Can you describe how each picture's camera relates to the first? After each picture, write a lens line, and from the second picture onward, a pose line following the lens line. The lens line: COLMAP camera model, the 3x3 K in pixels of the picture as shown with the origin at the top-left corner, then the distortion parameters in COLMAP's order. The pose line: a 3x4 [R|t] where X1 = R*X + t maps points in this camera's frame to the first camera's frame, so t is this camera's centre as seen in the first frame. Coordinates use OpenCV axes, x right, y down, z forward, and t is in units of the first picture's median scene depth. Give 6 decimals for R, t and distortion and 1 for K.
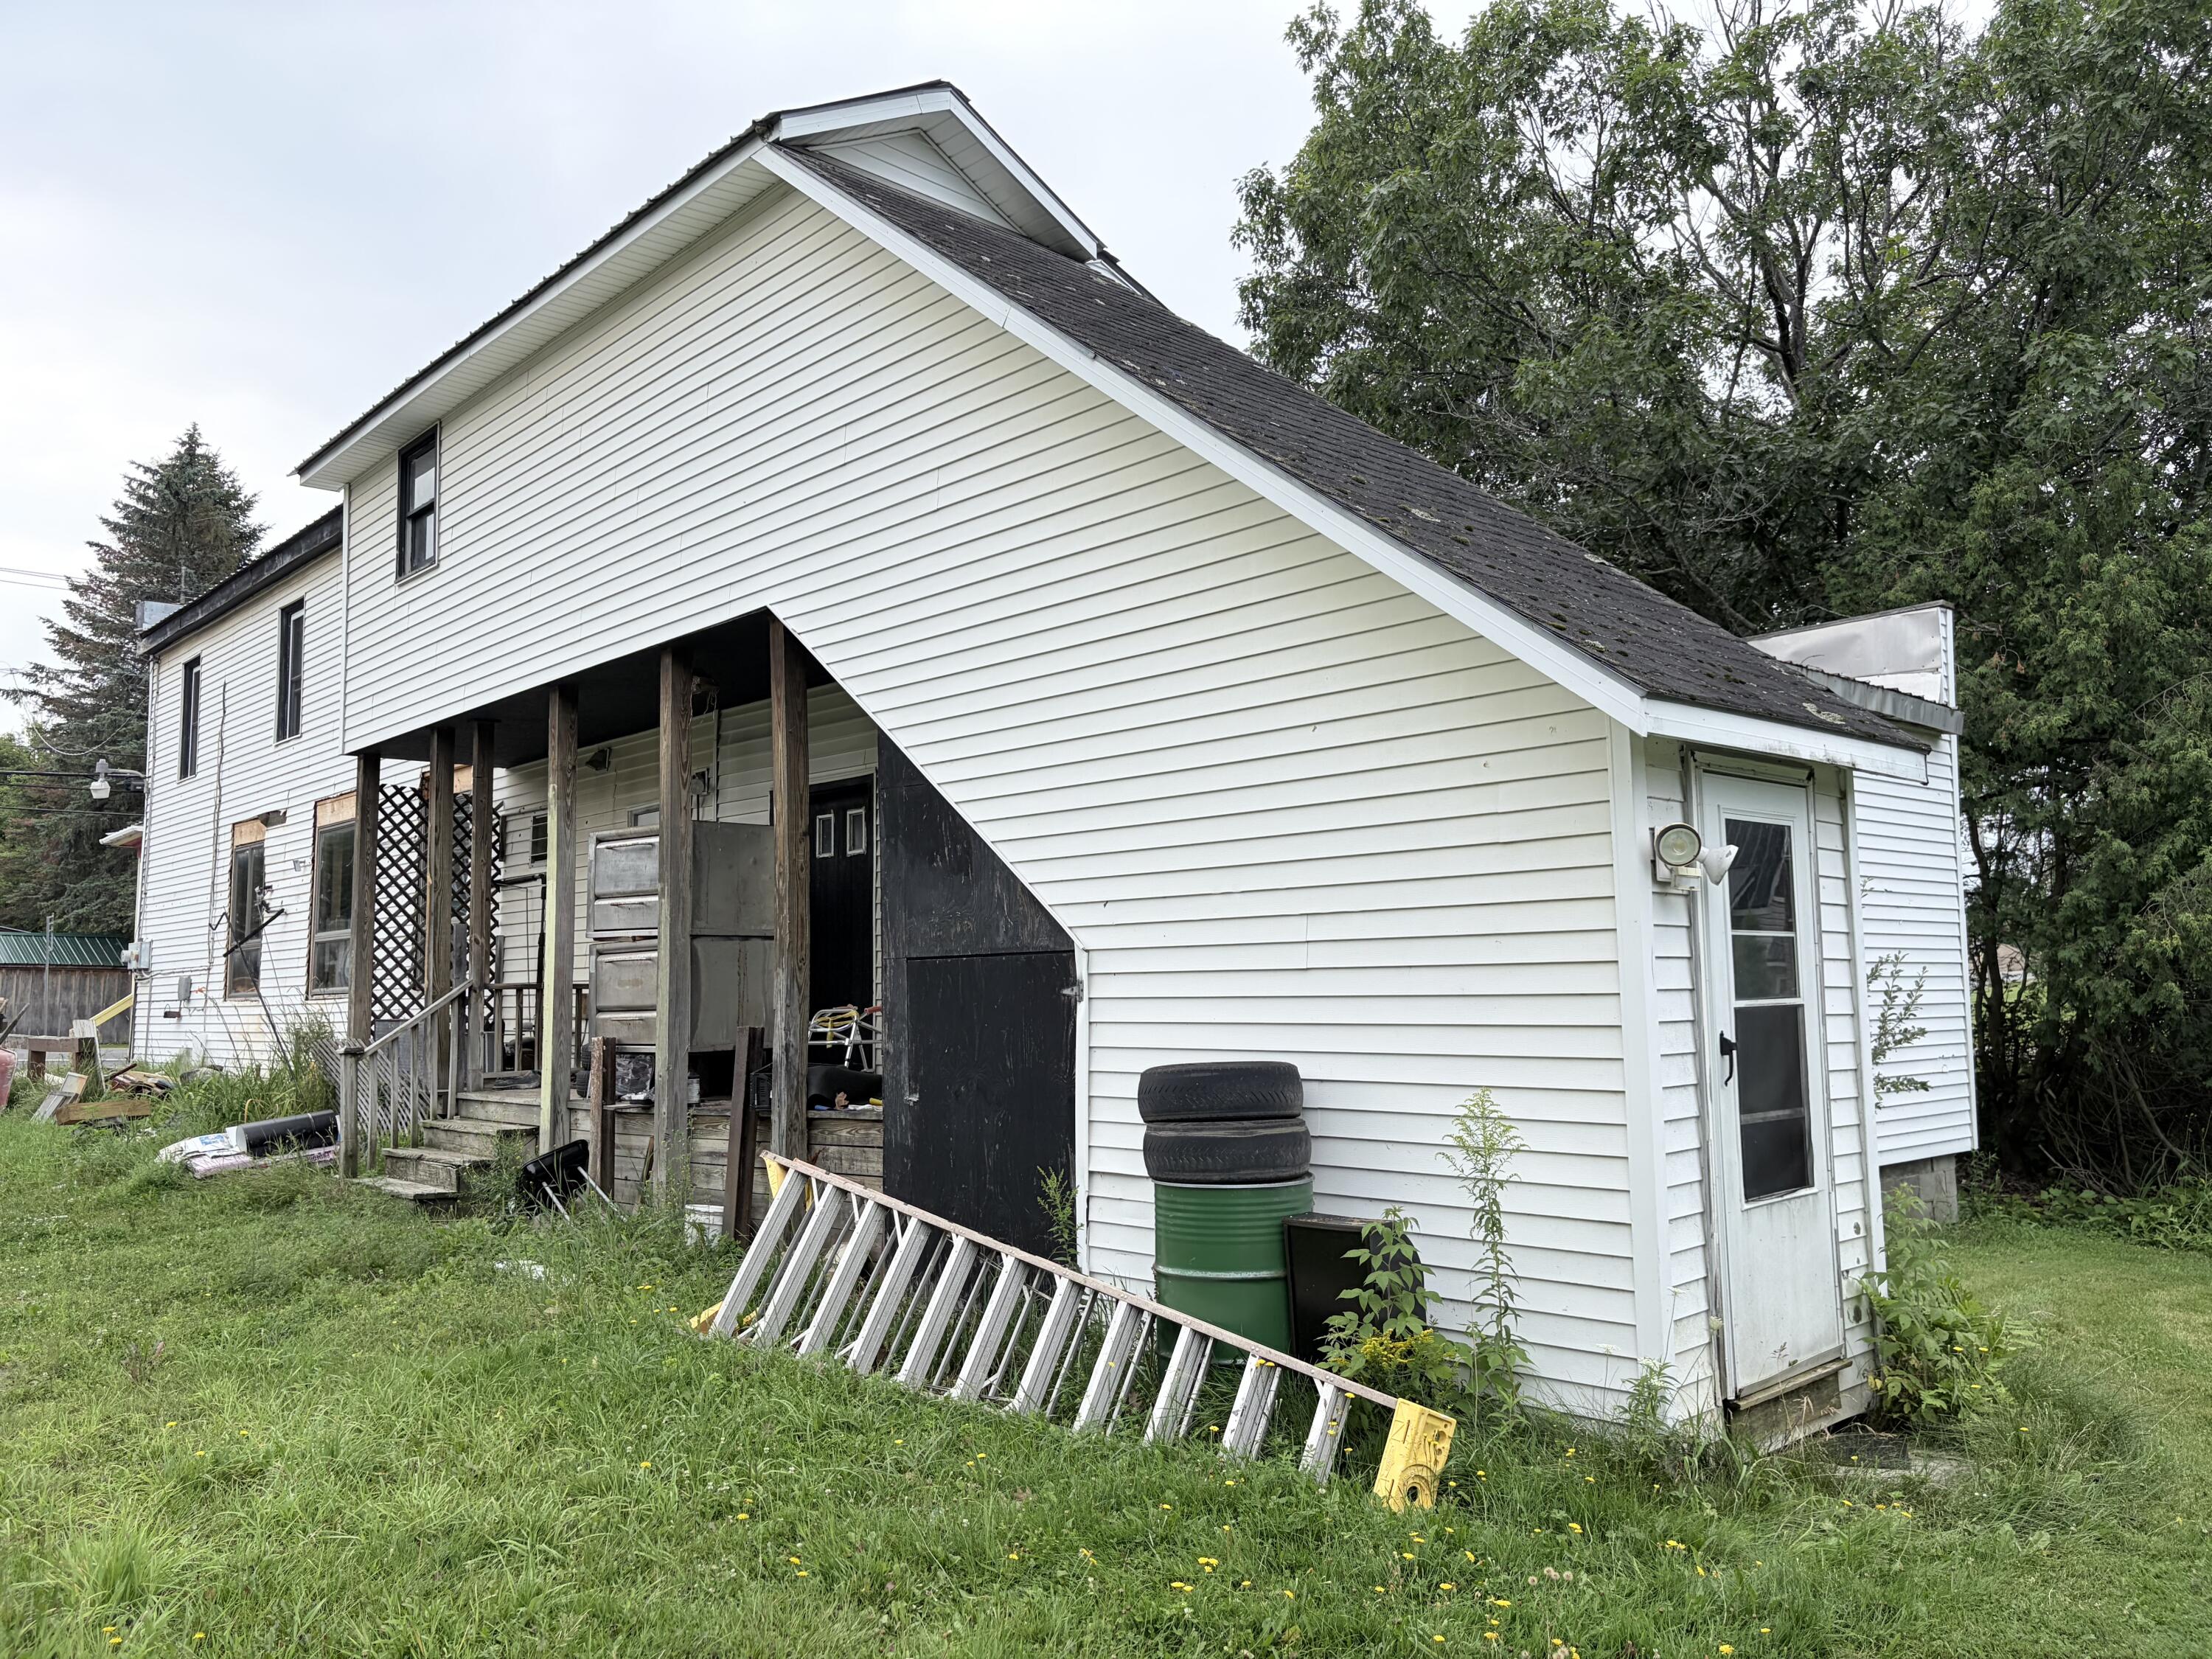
lens RADIAL K [[1670.1, 0, 1087.1], [0, 1670.1, 830.3], [0, 0, 1]] dist [0.061317, -0.067313]
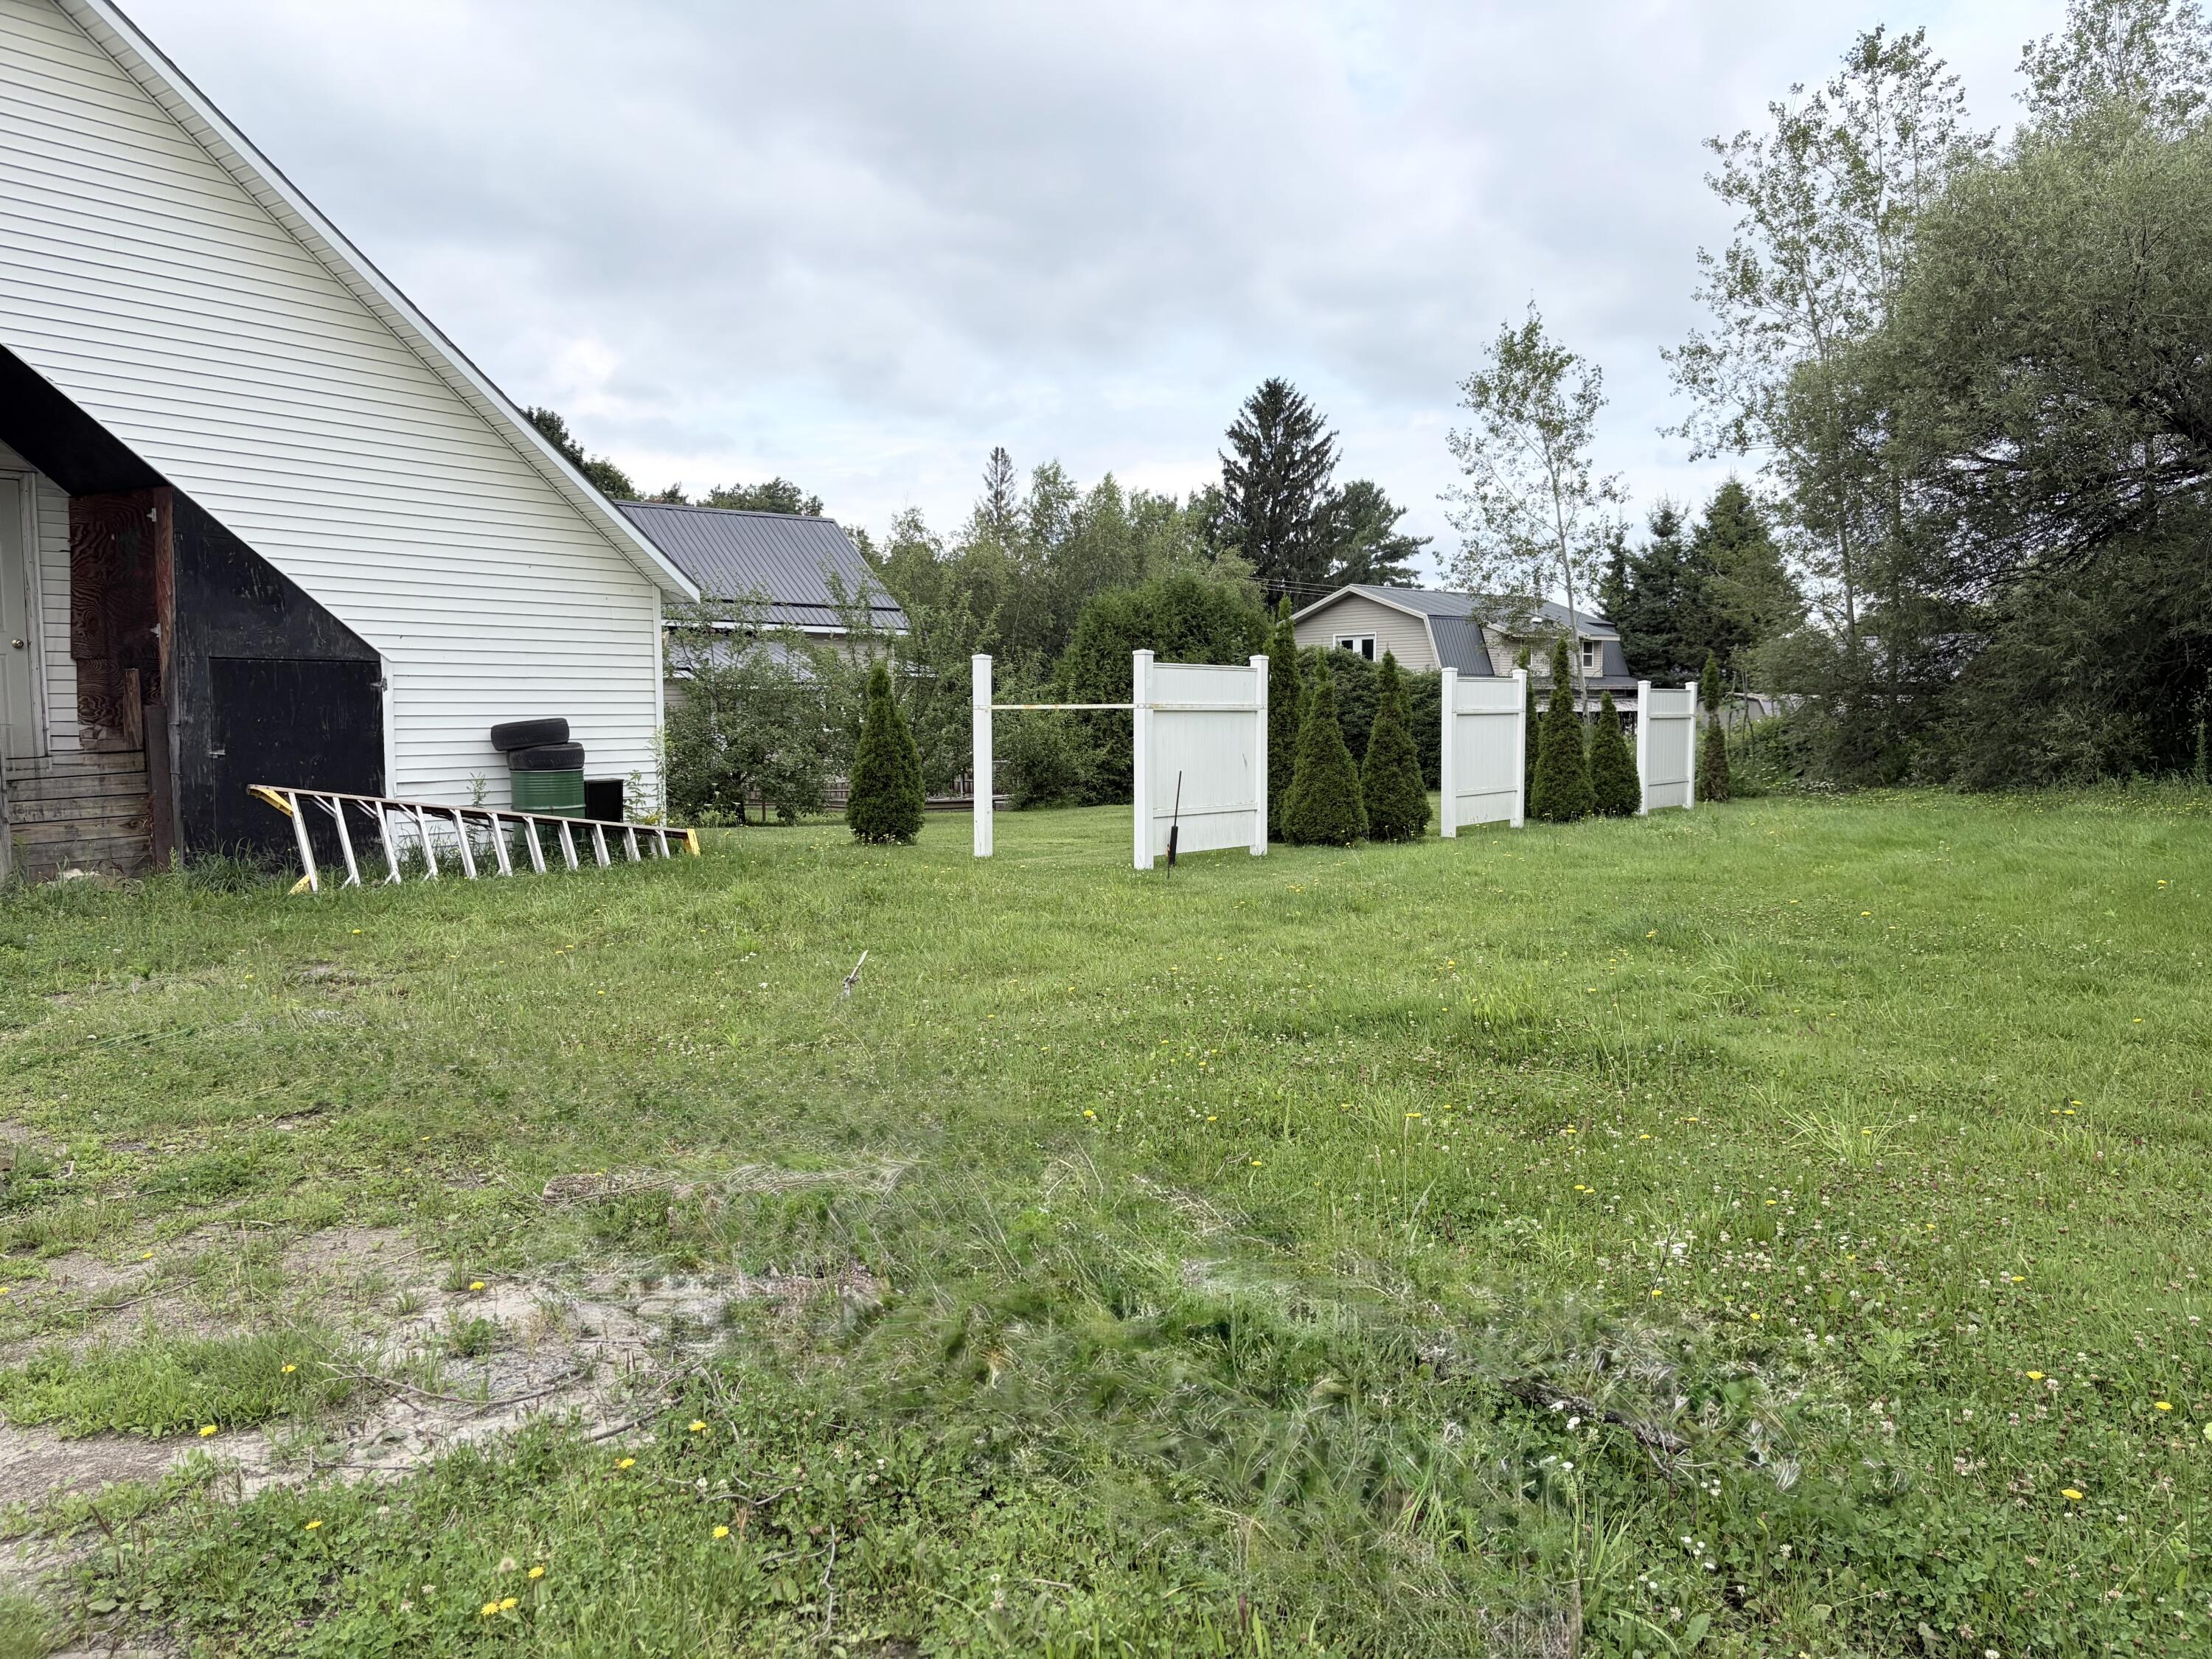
lens RADIAL K [[1675.2, 0, 1106.0], [0, 1675.2, 829.5], [0, 0, 1]] dist [0.048239, -0.032481]
pose [[-0.183443, -0.056081, 0.981429, -1.797750], [-0.089815, 0.995152, 0.040078, 0.102321], [-0.978919, -0.080795, -0.187591, 0.537184]]
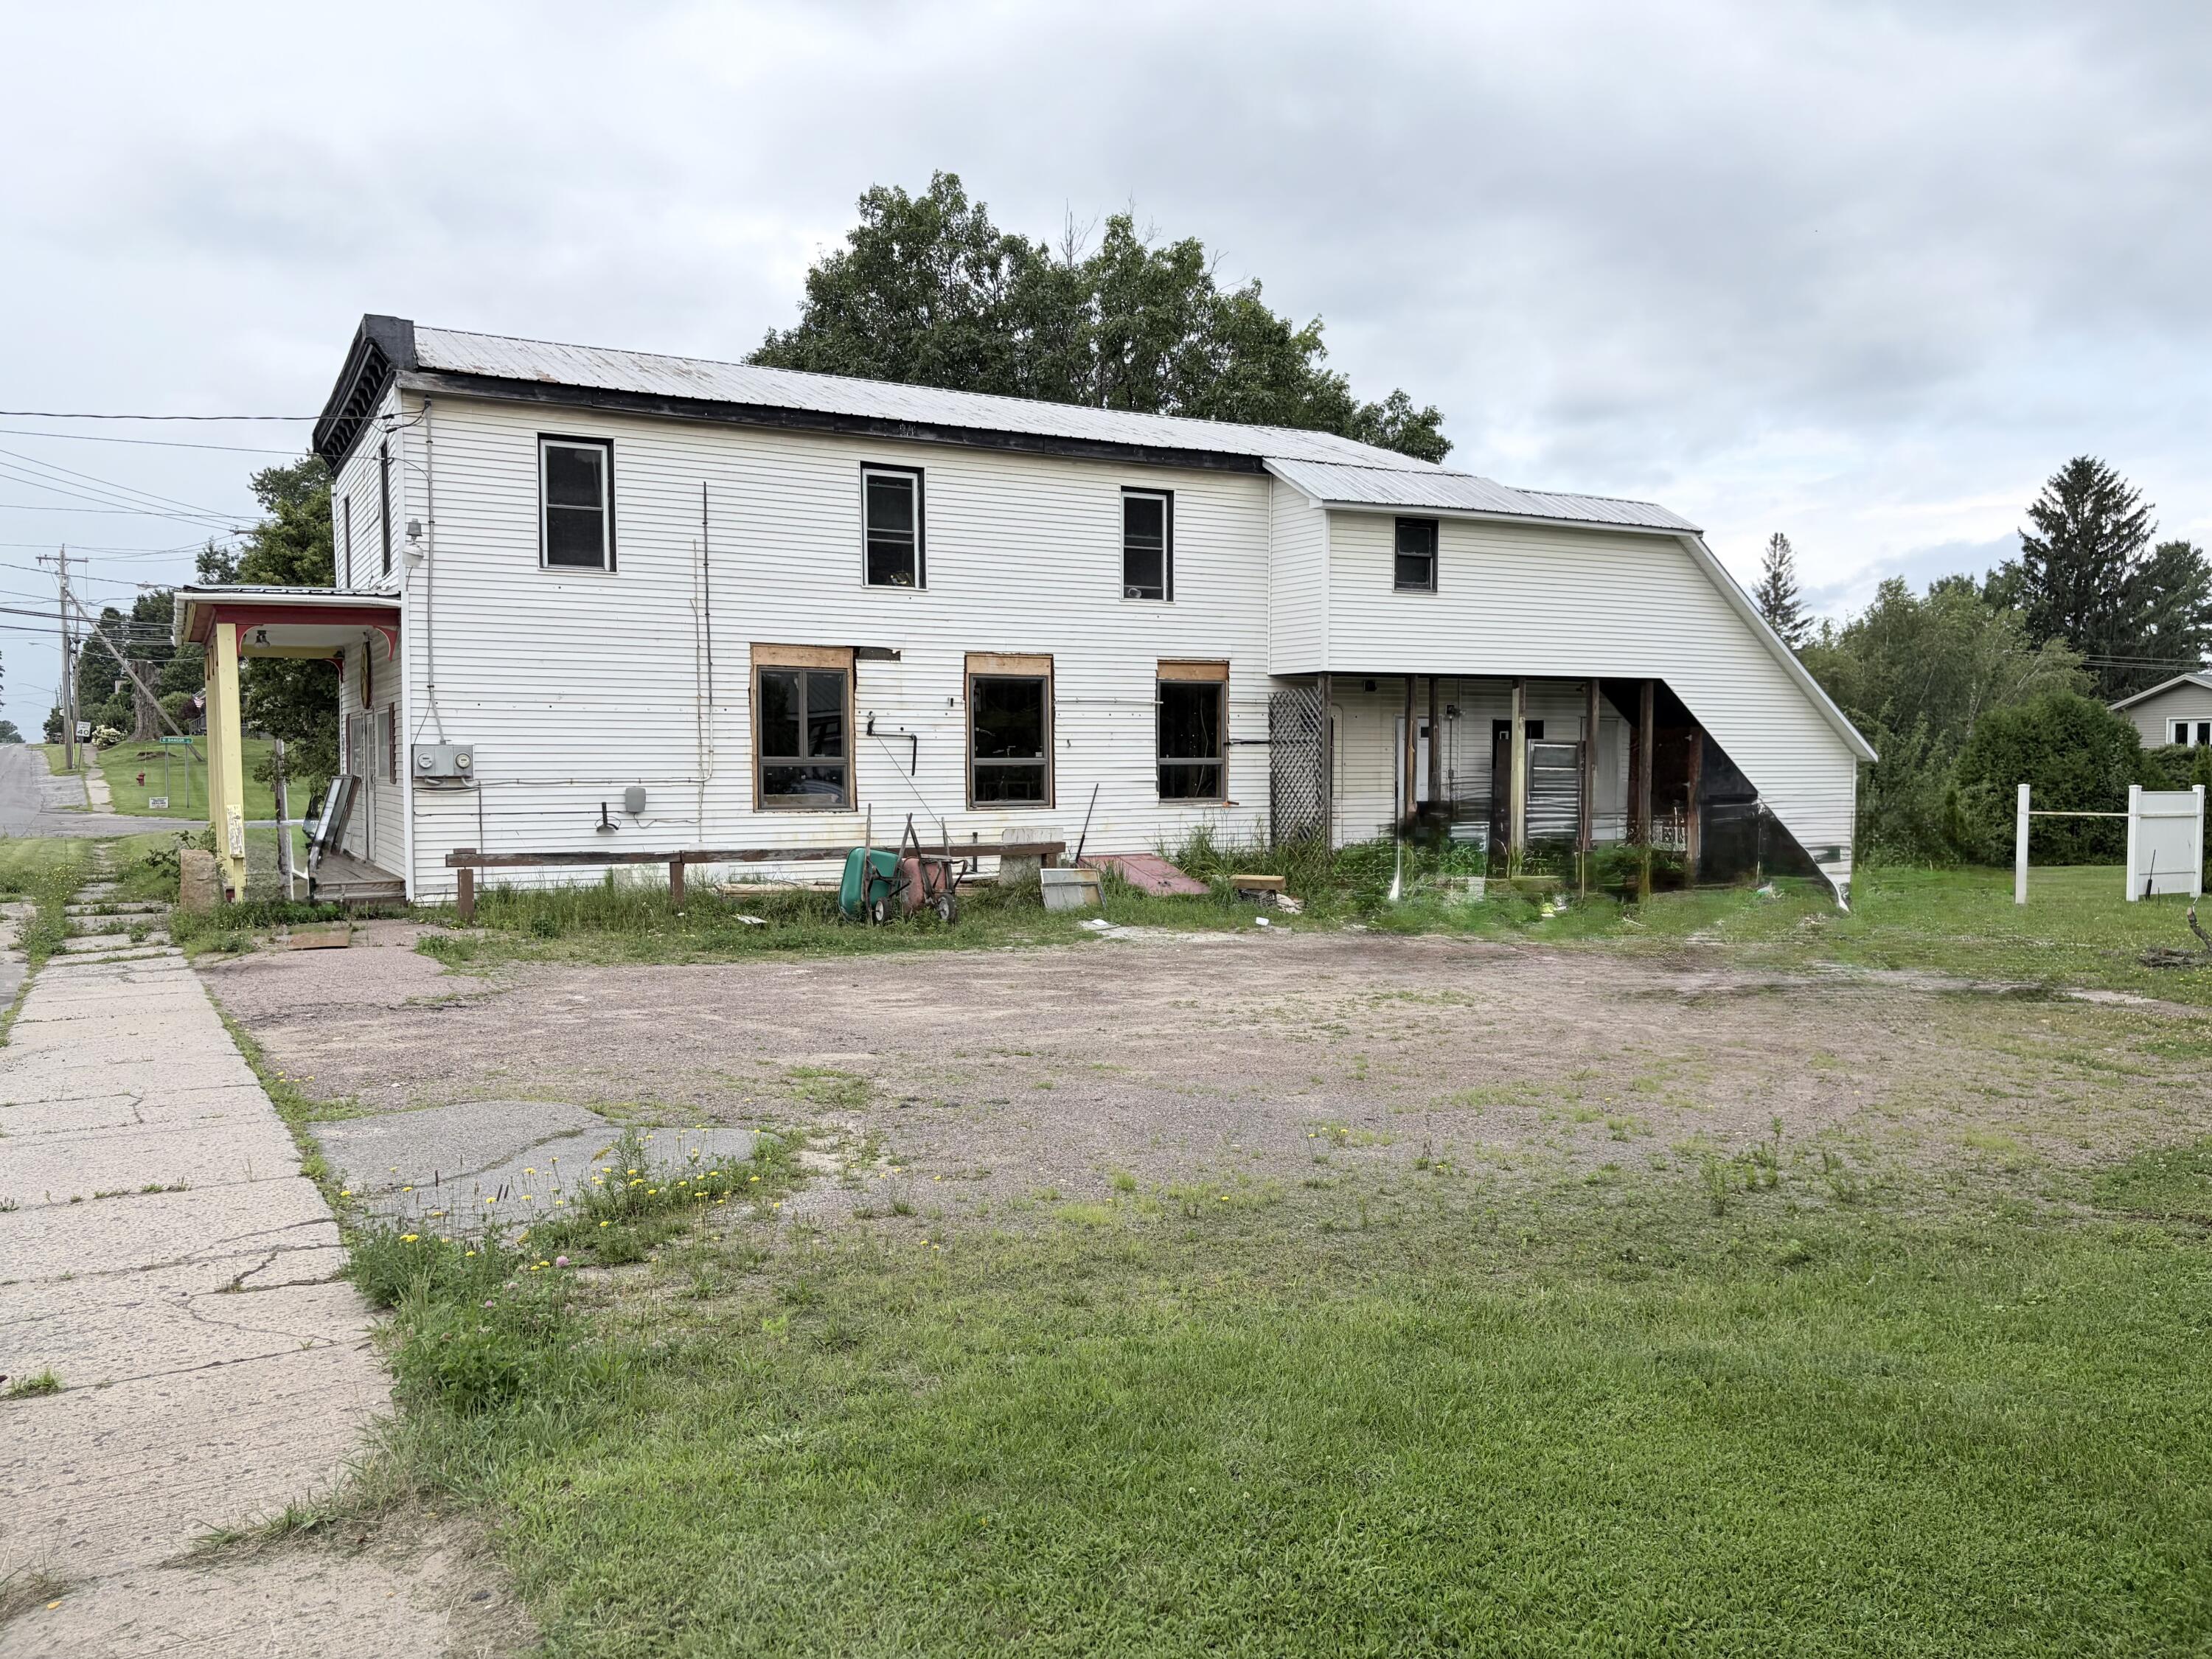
lens RADIAL K [[1670.1, 0, 1087.1], [0, 1670.1, 830.3], [0, 0, 1]] dist [0.061317, -0.067313]
pose [[0.219335, -0.026042, 0.975302, -4.063785], [-0.097274, 0.994079, 0.048419, 0.111079], [-0.970788, -0.105492, 0.215503, 1.588824]]
